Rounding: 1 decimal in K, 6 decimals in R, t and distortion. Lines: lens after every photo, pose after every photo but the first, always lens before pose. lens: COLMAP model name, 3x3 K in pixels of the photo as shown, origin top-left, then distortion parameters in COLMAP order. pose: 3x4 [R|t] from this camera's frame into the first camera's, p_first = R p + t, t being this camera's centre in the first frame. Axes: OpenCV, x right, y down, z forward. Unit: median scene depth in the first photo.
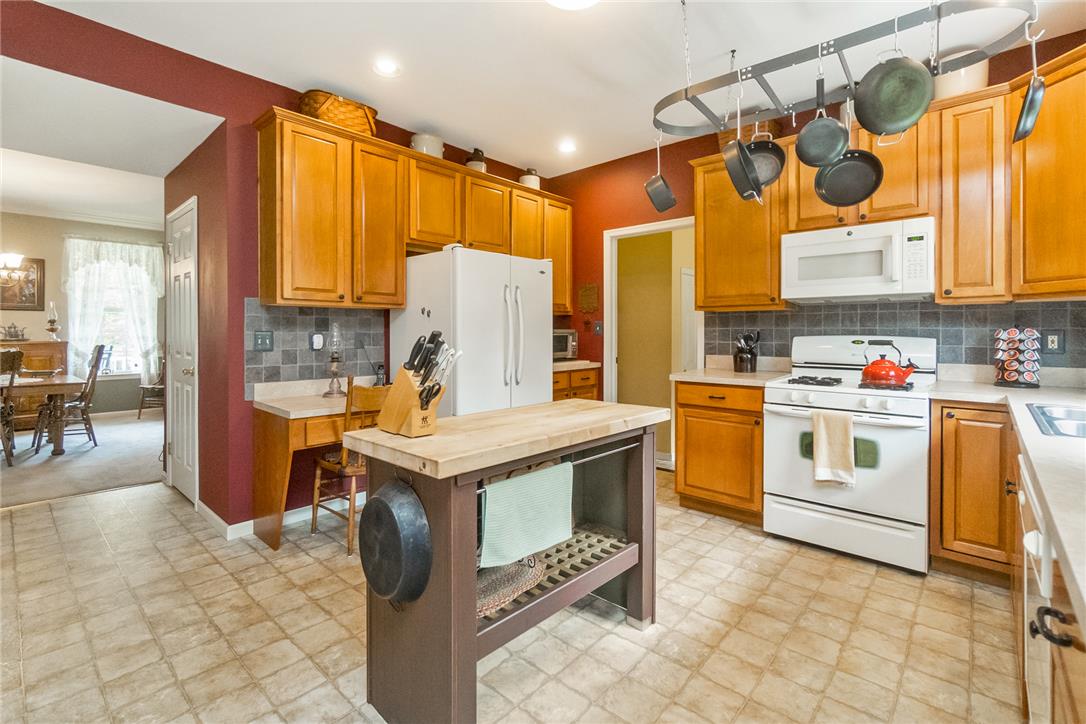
lens RADIAL K [[484.3, 0, 538.4], [0, 484.3, 330.9], [0, 0, 1]] dist [-0.008583, 0.000660]
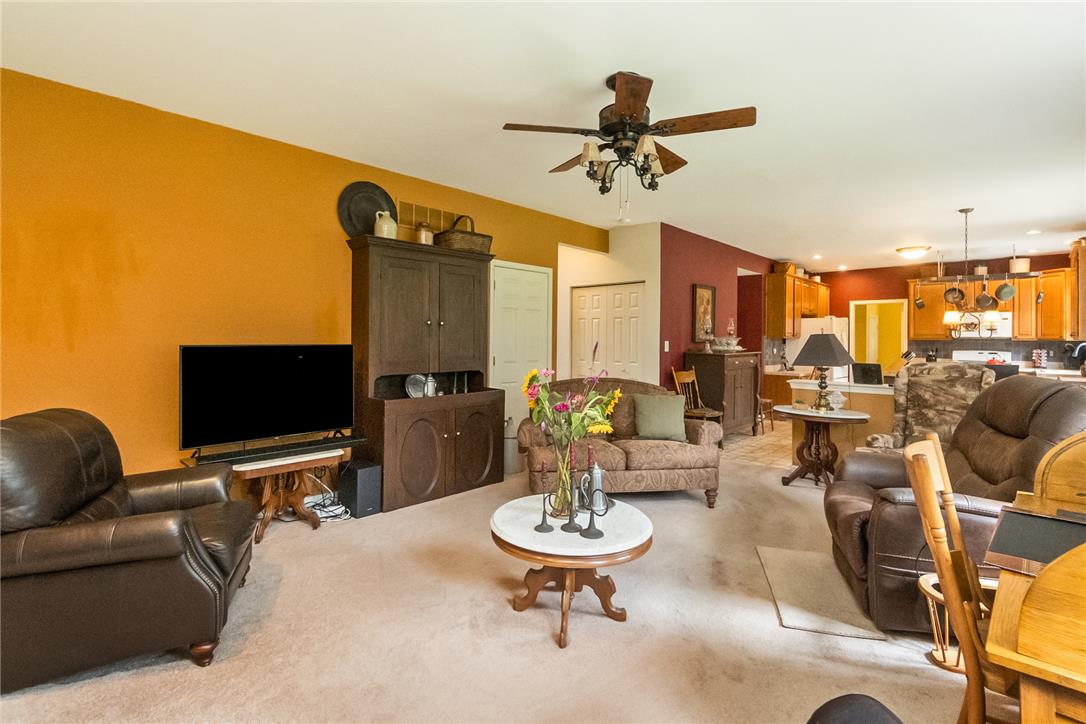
lens RADIAL K [[487.8, 0, 548.7], [0, 487.8, 333.3], [0, 0, 1]] dist [-0.009826, 0.000098]
pose [[0.999477, 0.008416, -0.031213, -1.822983], [-0.008680, 0.999928, -0.008328, -0.048661], [0.031141, 0.008595, 0.999478, -1.947799]]
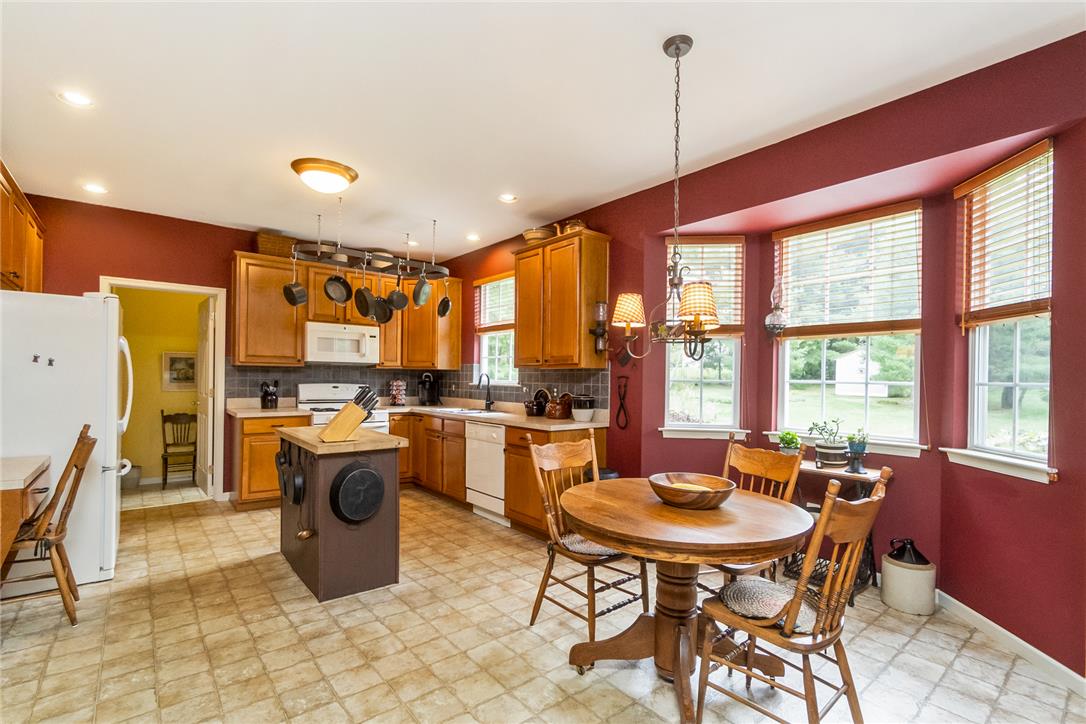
lens RADIAL K [[487.8, 0, 541.8], [0, 487.8, 377.2], [0, 0, 1]] dist [-0.009826, 0.000098]
pose [[0.140343, 0.005545, 0.990087, -1.084249], [-0.016094, 0.999865, -0.003319, -0.021210], [-0.989972, -0.015469, 0.140414, -0.008757]]
